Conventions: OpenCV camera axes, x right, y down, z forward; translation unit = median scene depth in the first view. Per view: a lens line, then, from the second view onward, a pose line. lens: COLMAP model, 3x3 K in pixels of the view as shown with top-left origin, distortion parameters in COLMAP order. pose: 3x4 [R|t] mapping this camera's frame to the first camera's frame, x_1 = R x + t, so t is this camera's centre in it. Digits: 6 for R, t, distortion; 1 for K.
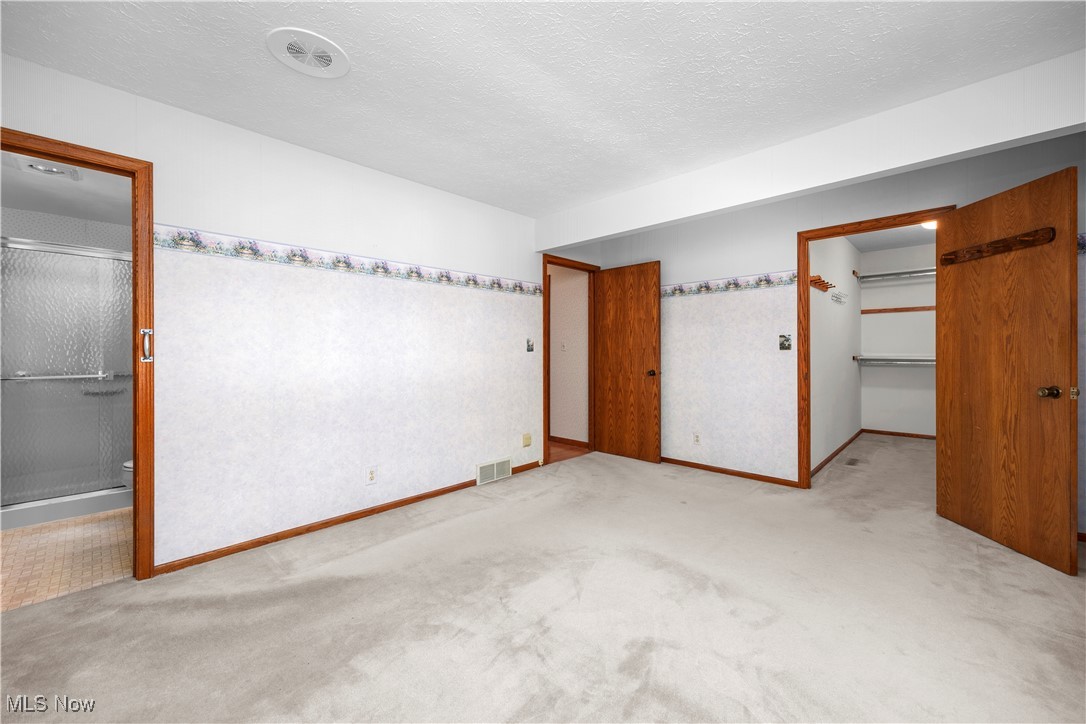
lens RADIAL K [[428.5, 0, 542.7], [0, 428.5, 350.7], [0, 0, 1]] dist [-0.000823, 0.000305]
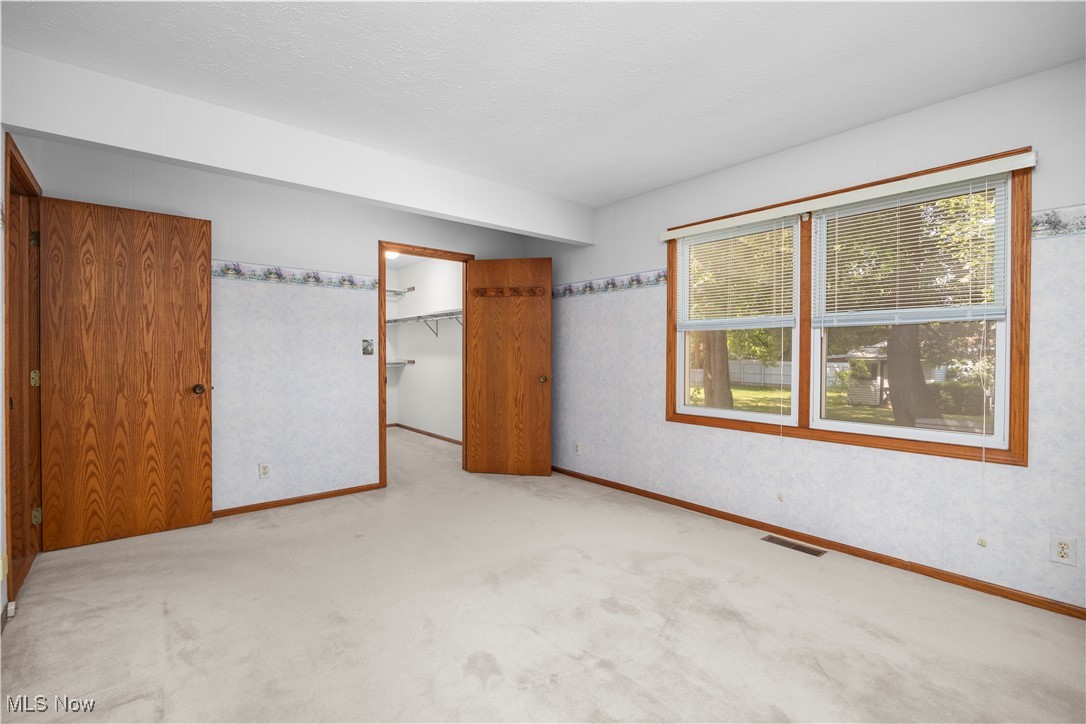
lens RADIAL K [[479.9, 0, 543.7], [0, 479.9, 362.1], [0, 0, 1]] dist [-0.016881, -0.000387]
pose [[0.097177, -0.010693, 0.995210, -0.417224], [-0.002146, 0.999938, 0.010953, 0.001677], [-0.995265, -0.003200, 0.097148, 0.405635]]
